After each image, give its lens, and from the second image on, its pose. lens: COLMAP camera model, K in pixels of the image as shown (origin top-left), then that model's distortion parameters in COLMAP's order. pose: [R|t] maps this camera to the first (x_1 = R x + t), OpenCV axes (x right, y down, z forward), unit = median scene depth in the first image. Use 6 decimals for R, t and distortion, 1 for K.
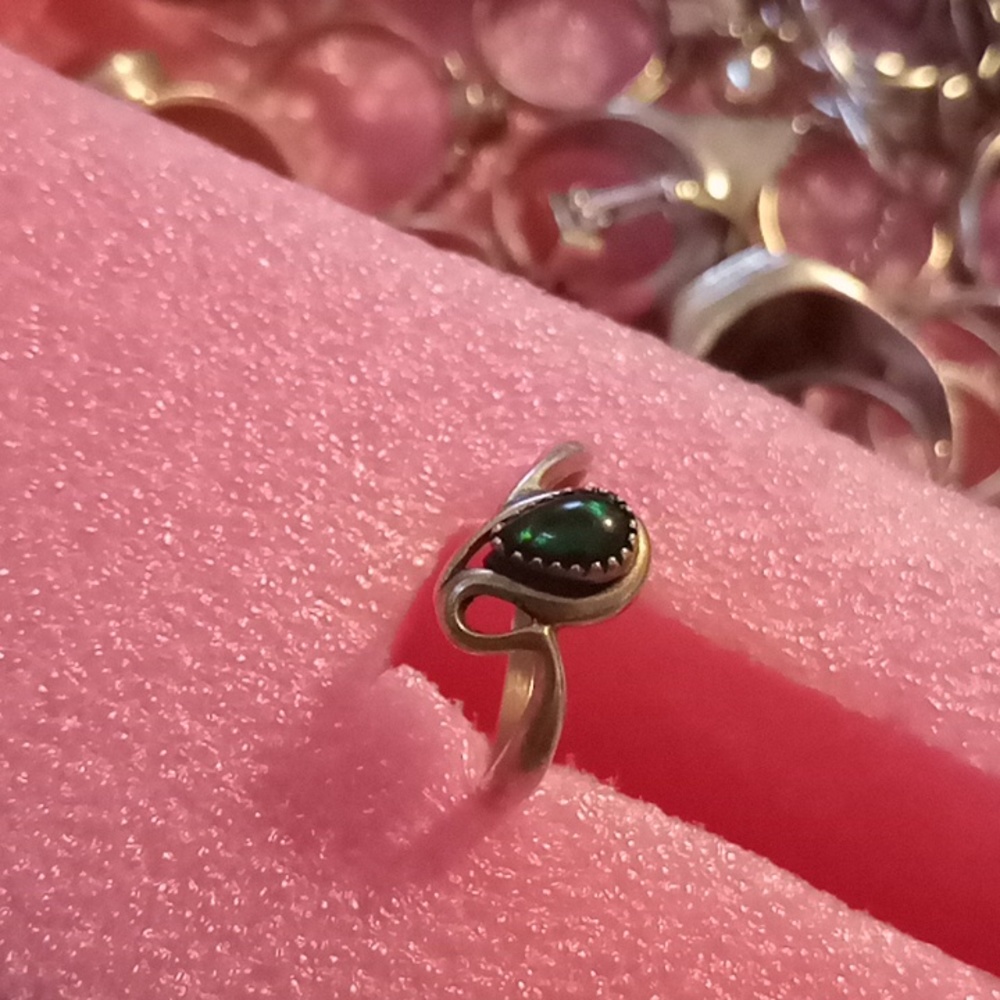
lens RADIAL K [[1291.4, 0, 500.0], [0, 1291.4, 500.0], [0, 0, 1]] dist [-0.020486, 0.292473]
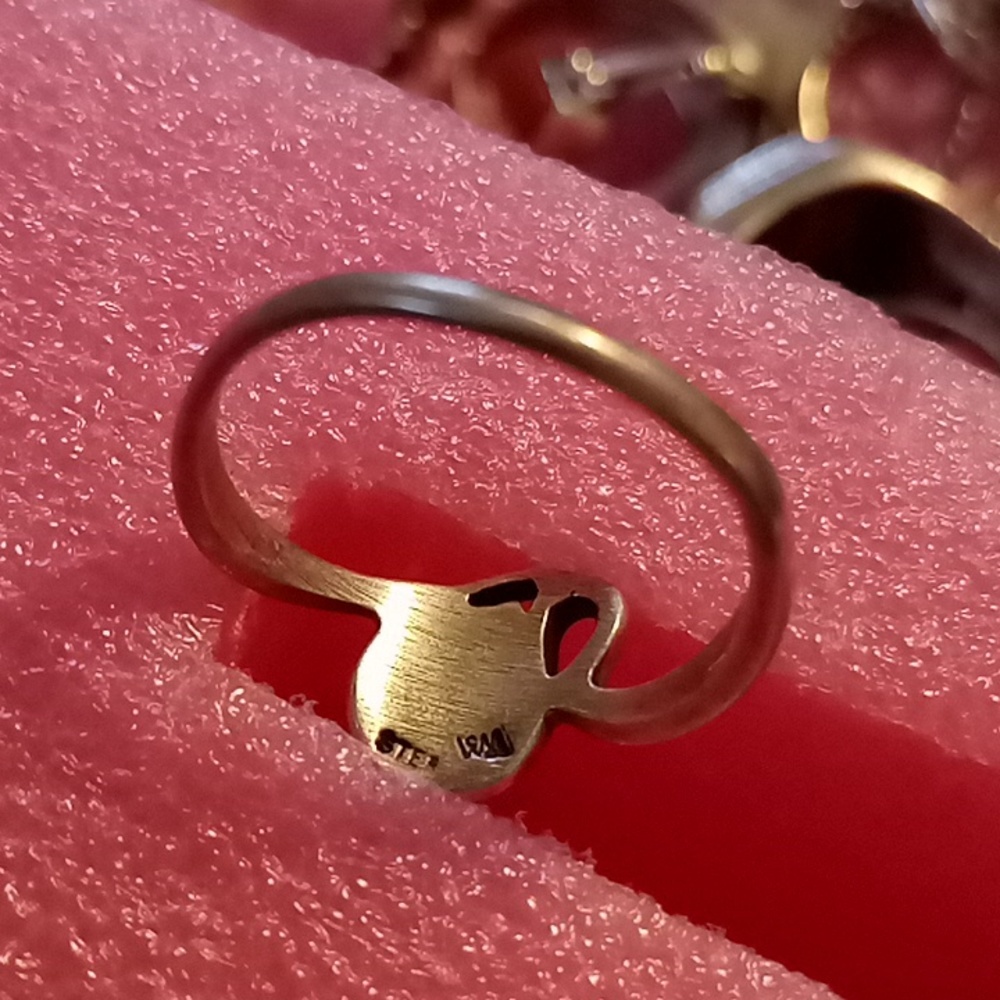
lens RADIAL K [[1039.6, 0, 500.0], [0, 1039.6, 500.0], [0, 0, 1]] dist [0.020518, 0.002045]
pose [[0.996607, -0.002451, -0.082272, 0.097246], [-0.001187, 0.999025, -0.044143, 0.061746], [0.082300, 0.044091, 0.995632, 0.499014]]
